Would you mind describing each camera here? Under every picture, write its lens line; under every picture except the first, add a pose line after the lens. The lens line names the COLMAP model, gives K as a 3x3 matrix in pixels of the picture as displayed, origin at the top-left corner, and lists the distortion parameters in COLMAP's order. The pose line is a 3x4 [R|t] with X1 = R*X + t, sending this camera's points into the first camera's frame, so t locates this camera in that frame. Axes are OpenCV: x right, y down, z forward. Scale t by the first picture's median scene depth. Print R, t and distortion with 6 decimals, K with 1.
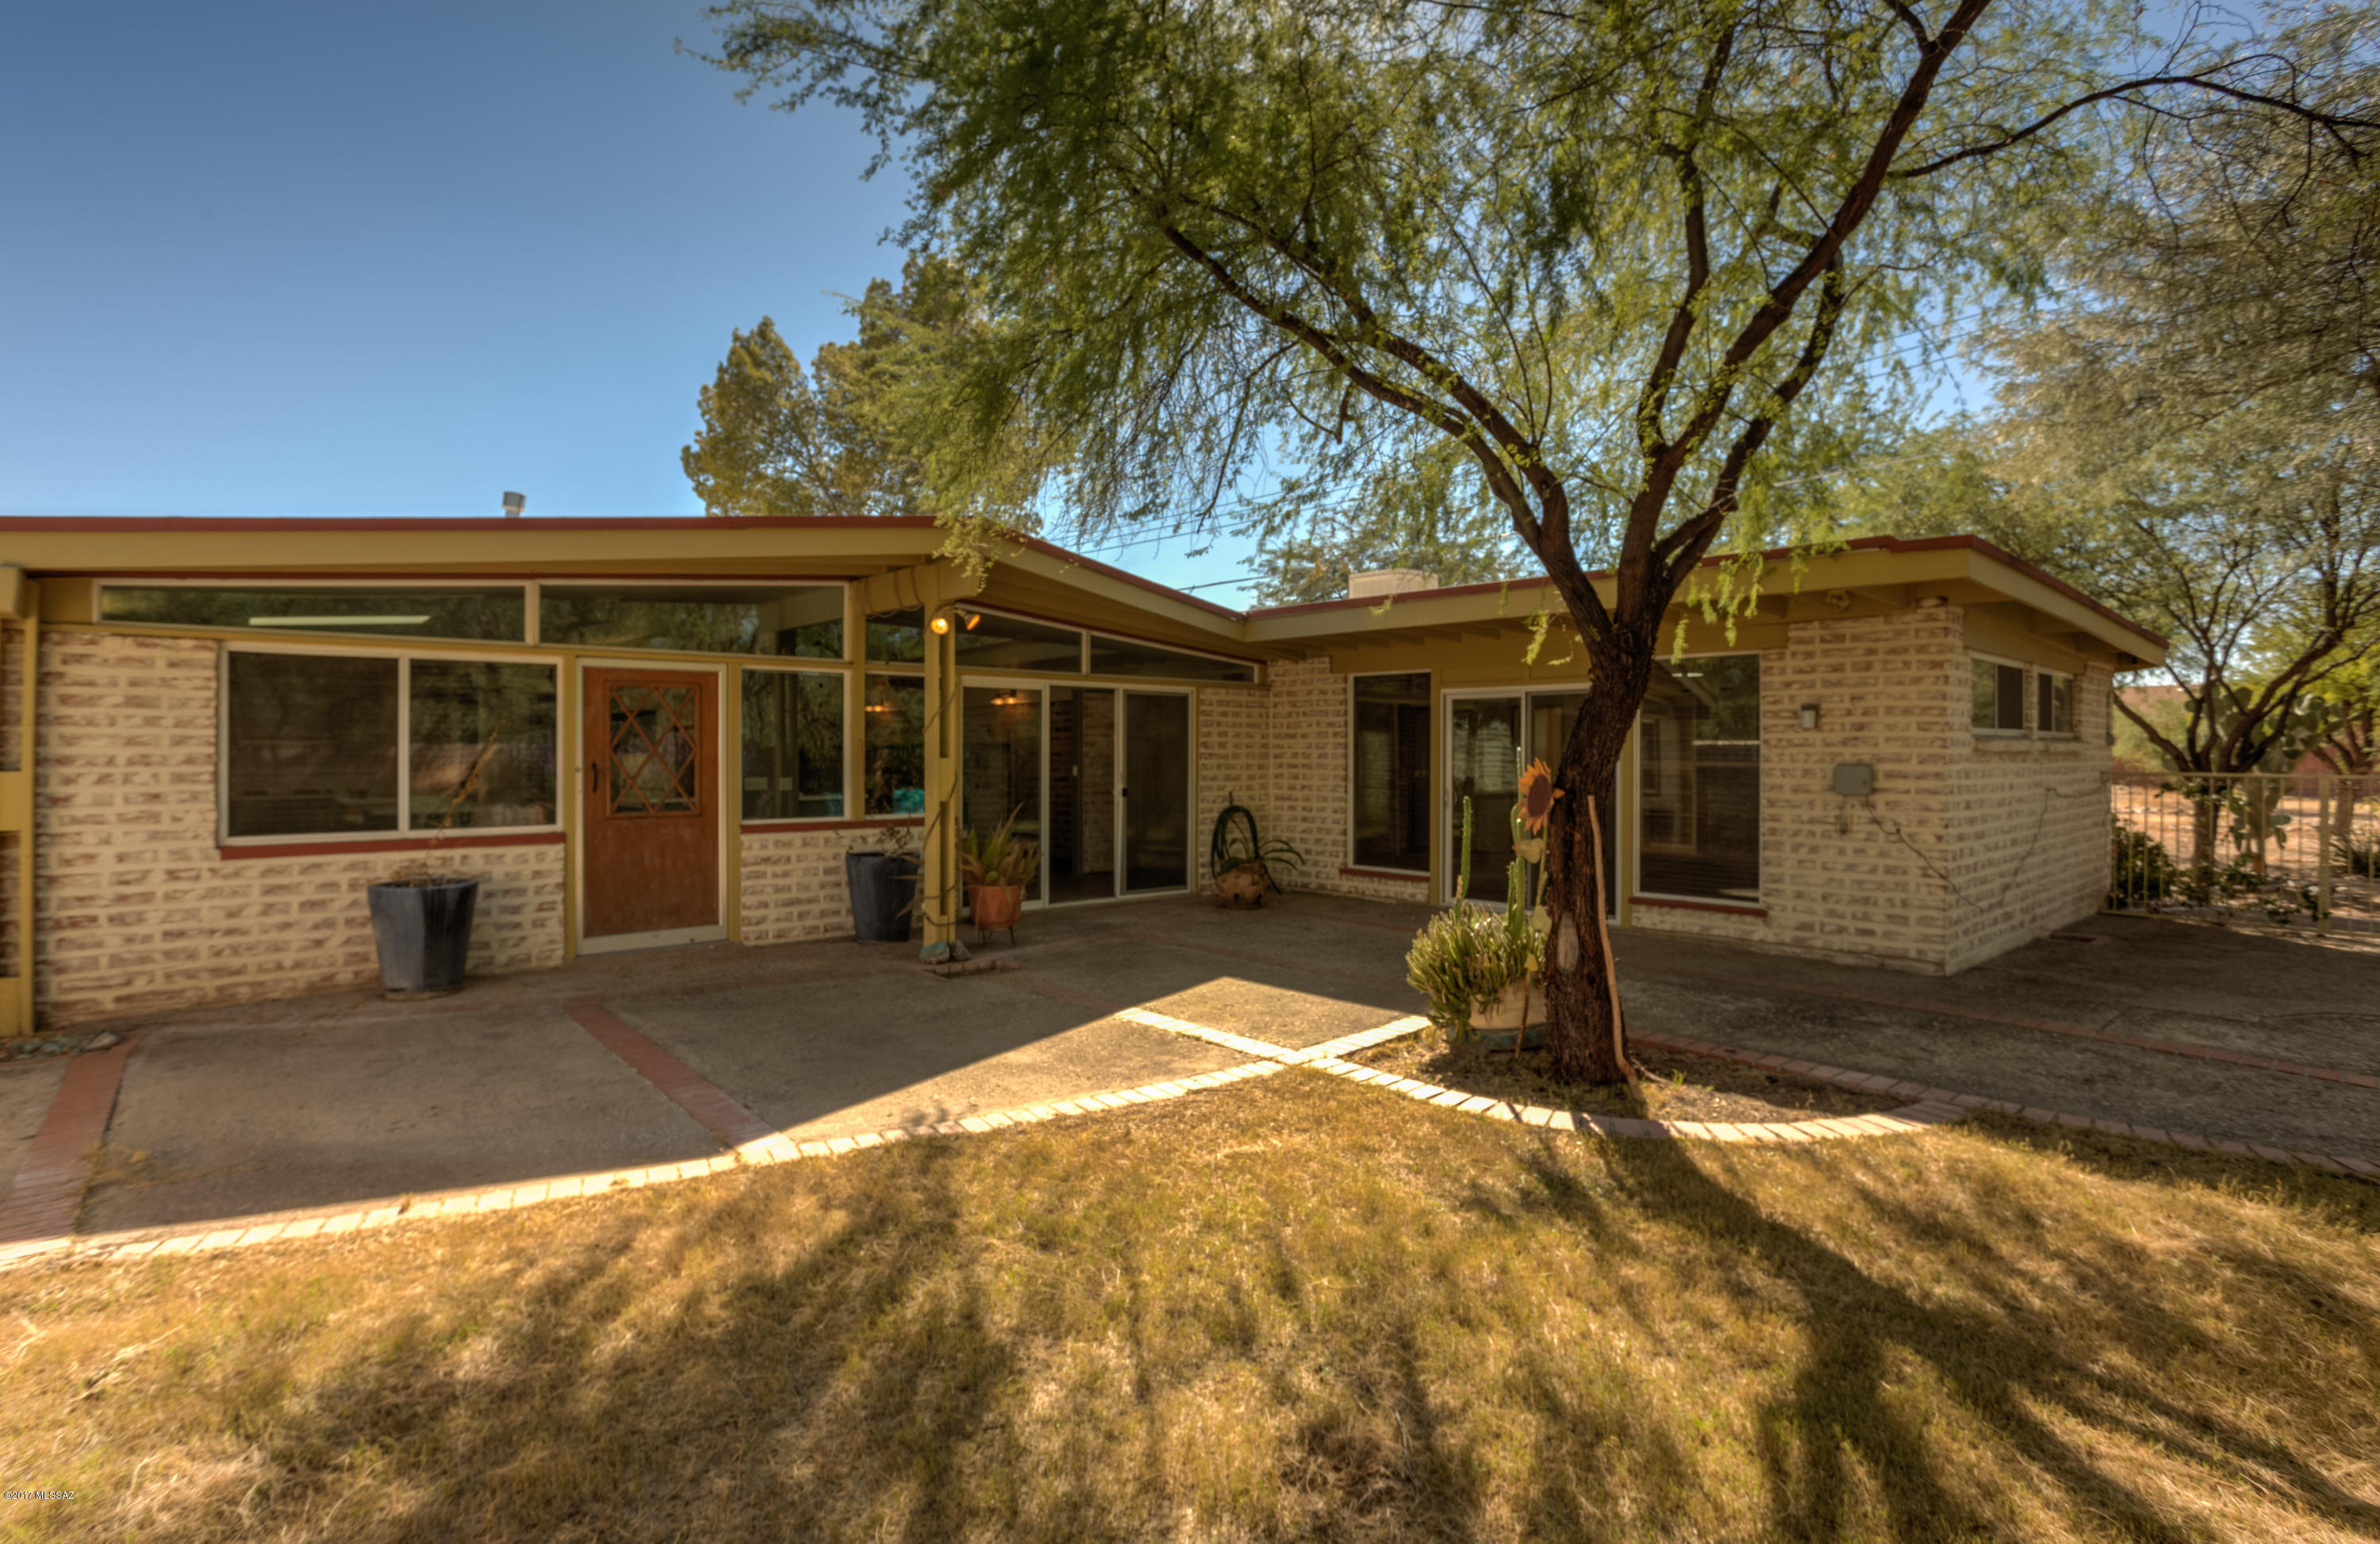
lens RADIAL K [[1180.3, 0, 1221.6], [0, 1180.3, 721.4], [0, 0, 1]] dist [-0.002260, 0.000481]
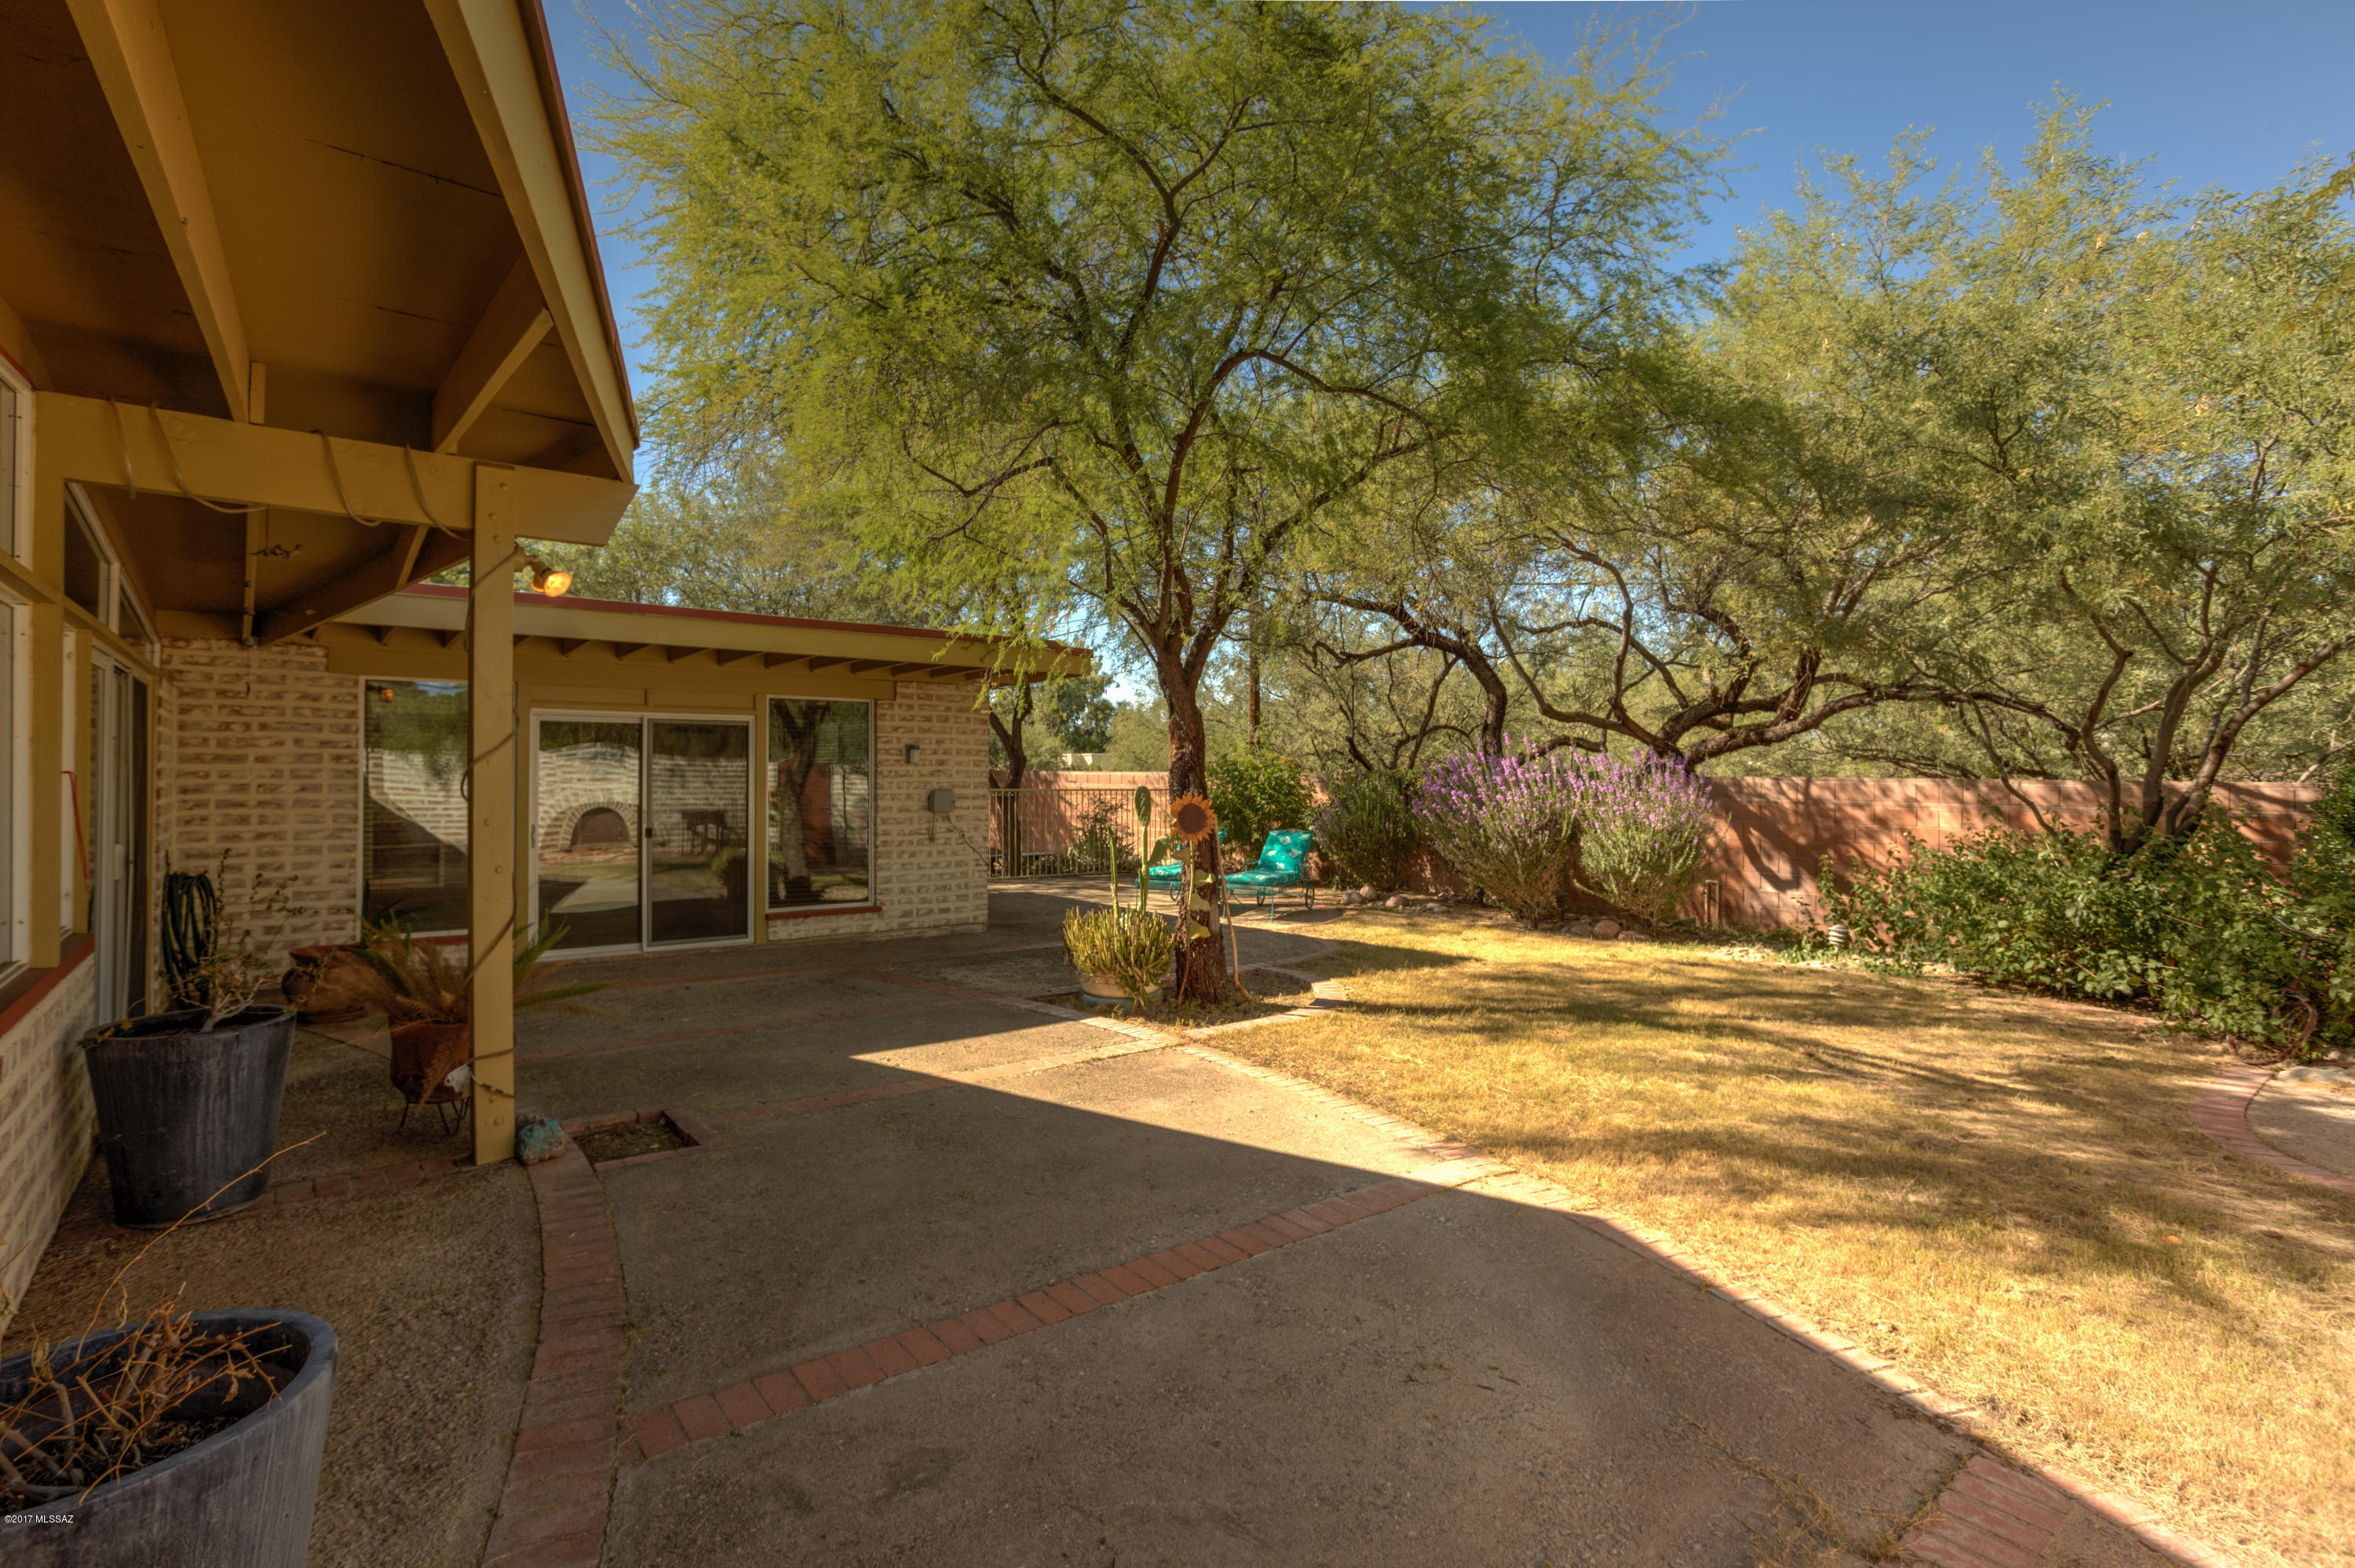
lens RADIAL K [[1099.9, 0, 1177.5], [0, 1099.9, 784.0], [0, 0, 1]] dist [-0.002632, -0.000099]
pose [[0.074694, -0.009962, 0.997157, -0.784017], [-0.026046, 0.999589, 0.011937, 0.007506], [-0.996866, -0.026864, 0.074404, 0.680939]]
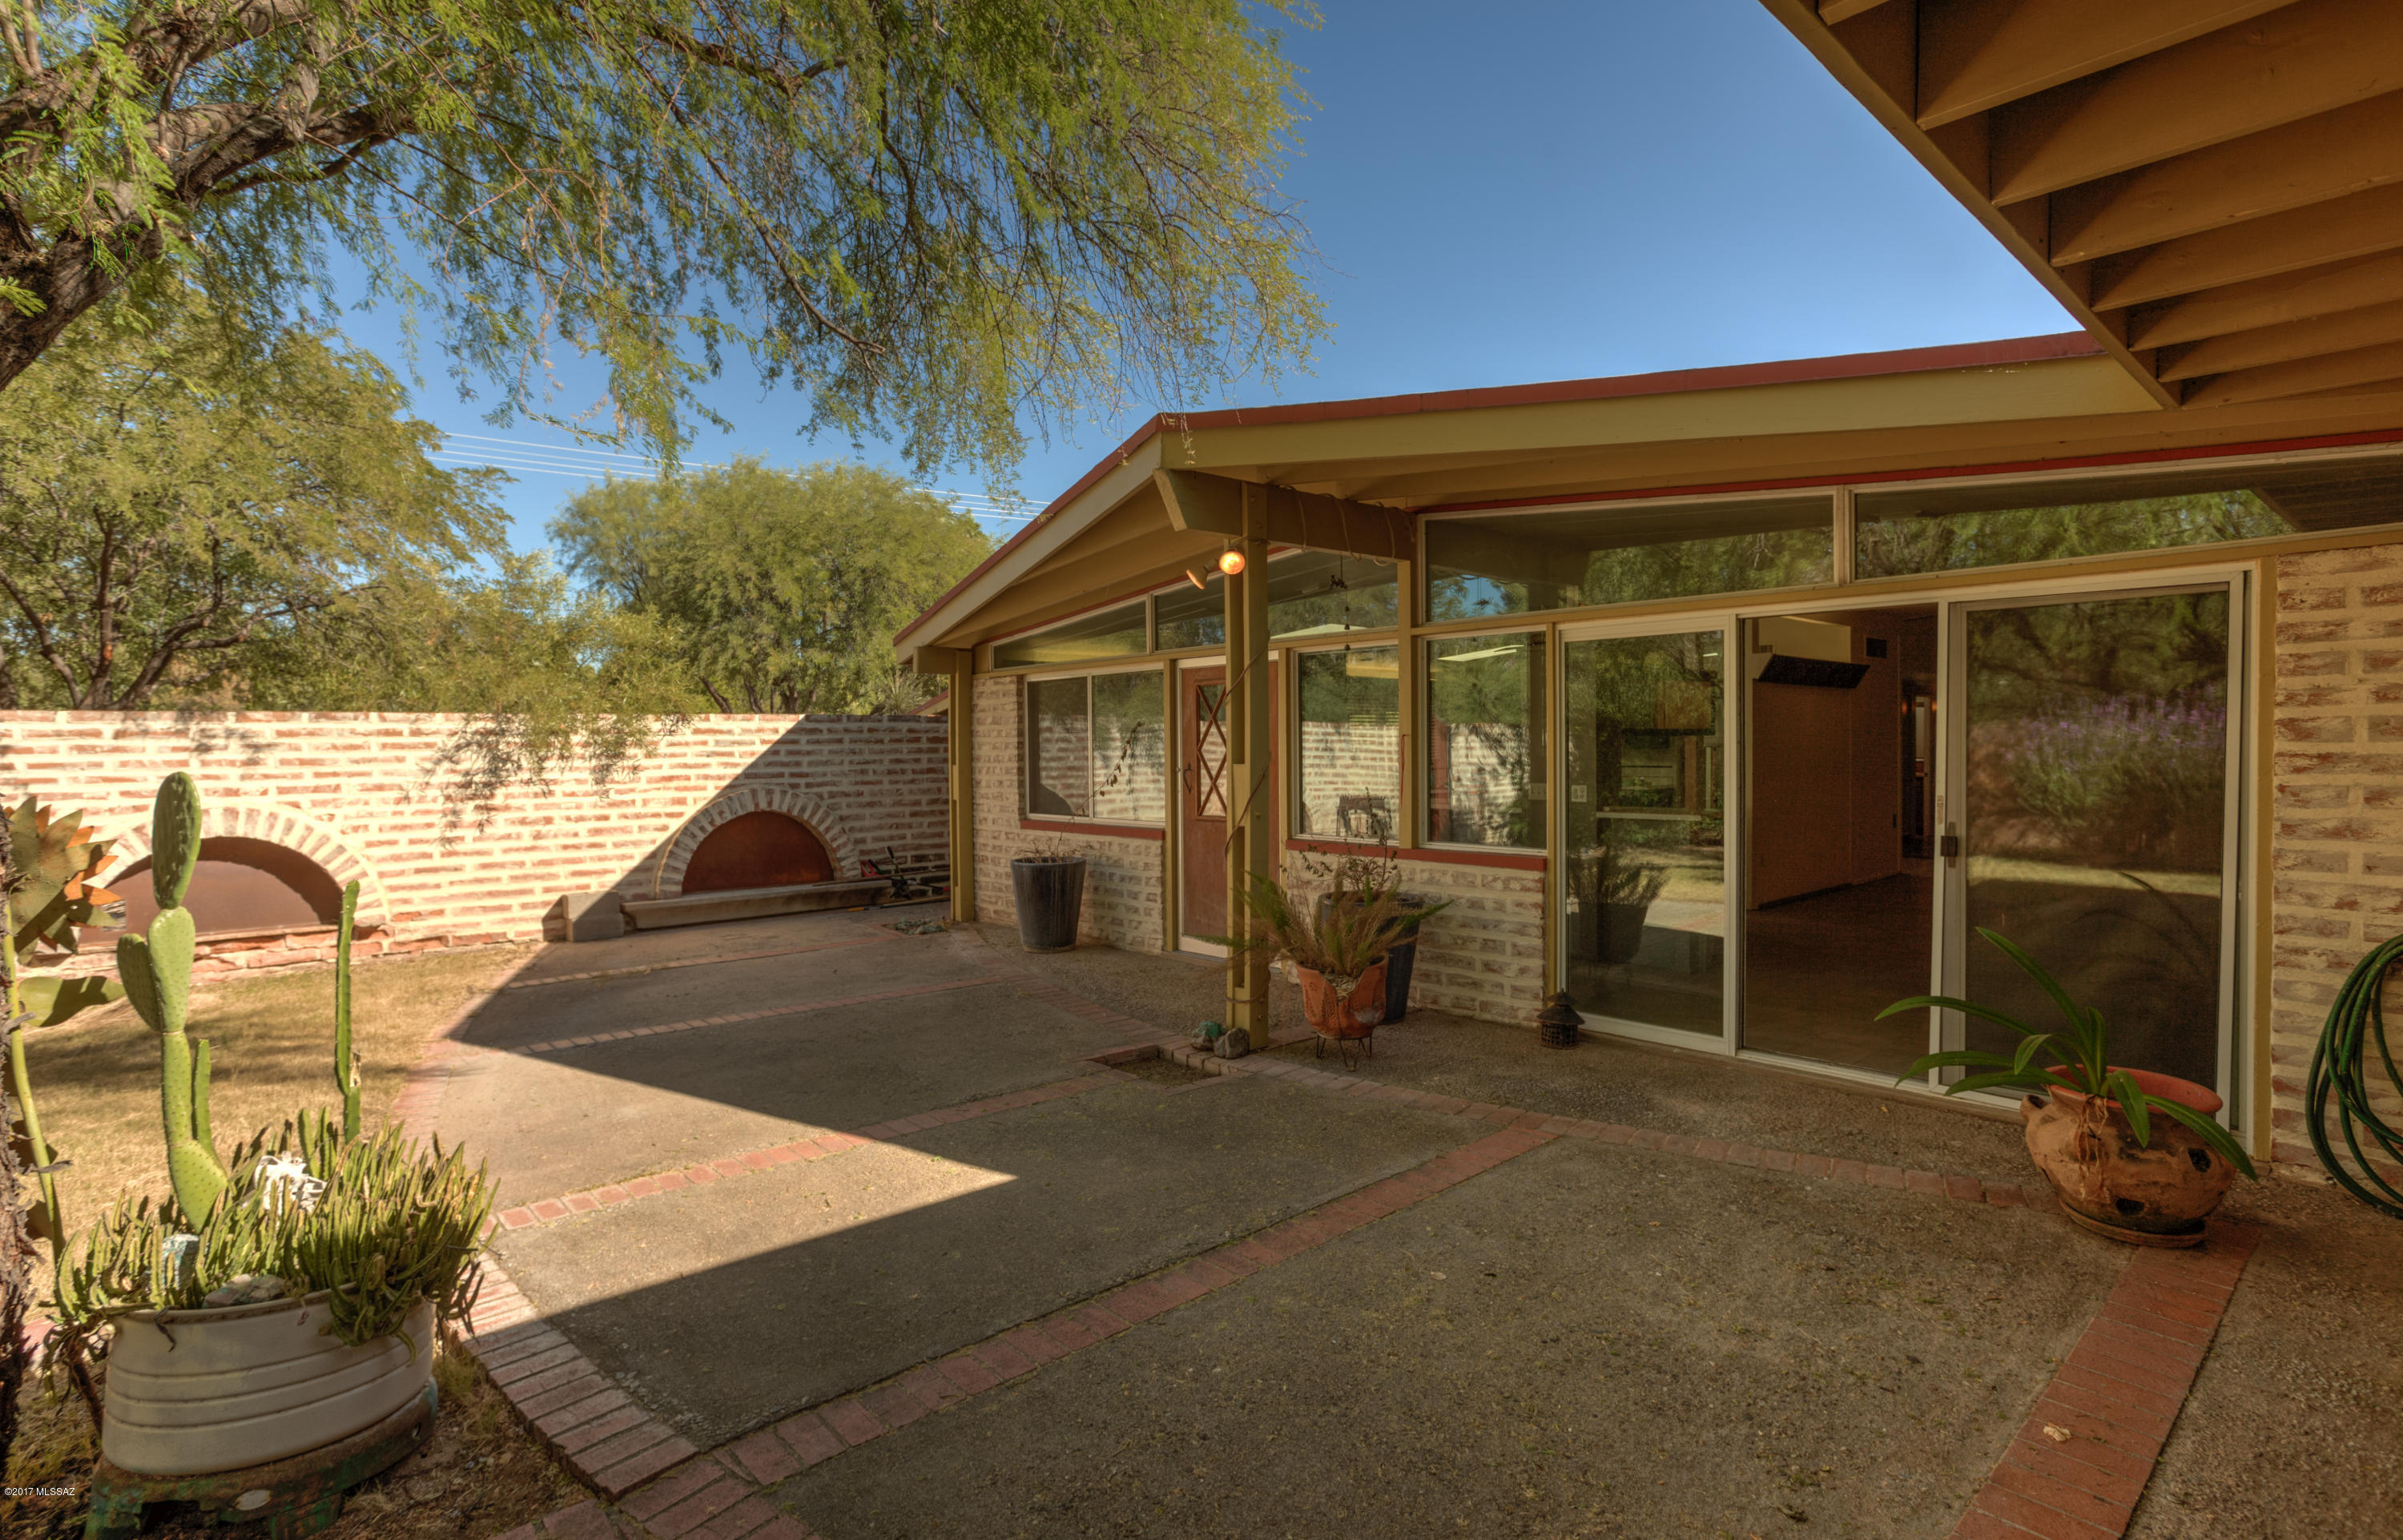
lens RADIAL K [[1198.0, 0, 1201.5], [0, 1198.0, 770.0], [0, 0, 1]] dist [0.000962, 0.000433]
pose [[-0.043868, 0.015070, -0.998924, 0.500608], [0.031246, 0.999418, 0.013705, 0.027426], [0.998549, -0.030611, -0.044313, 1.077114]]
